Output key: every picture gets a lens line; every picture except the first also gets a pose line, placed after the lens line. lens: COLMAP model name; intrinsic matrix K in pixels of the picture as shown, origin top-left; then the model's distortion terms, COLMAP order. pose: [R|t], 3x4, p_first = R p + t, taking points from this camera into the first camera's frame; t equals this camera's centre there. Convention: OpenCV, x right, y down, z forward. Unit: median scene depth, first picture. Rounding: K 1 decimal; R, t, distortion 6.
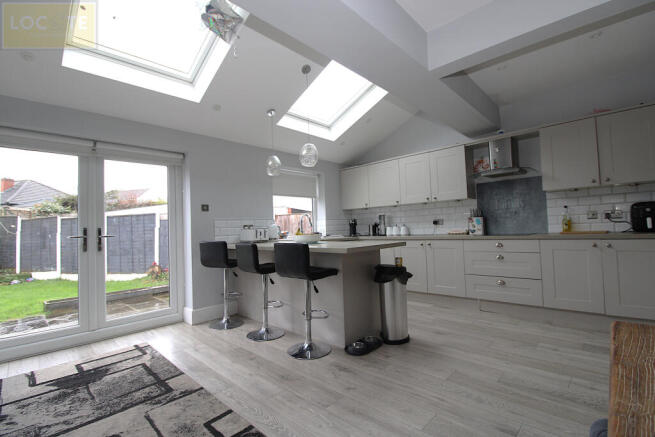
lens RADIAL K [[308.6, 0, 327.5], [0, 308.6, 218.5], [0, 0, 1]] dist [-0.005081, -0.001502]
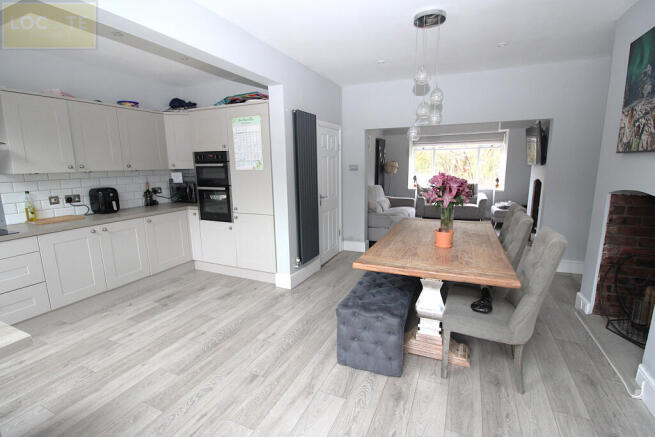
lens RADIAL K [[308.6, 0, 327.5], [0, 308.6, 218.5], [0, 0, 1]] dist [-0.005081, -0.001502]
pose [[-0.320180, -0.128704, 0.938573, -0.340657], [-0.001262, 0.990786, 0.135434, -0.092054], [-0.947356, 0.042179, -0.317392, 0.534482]]
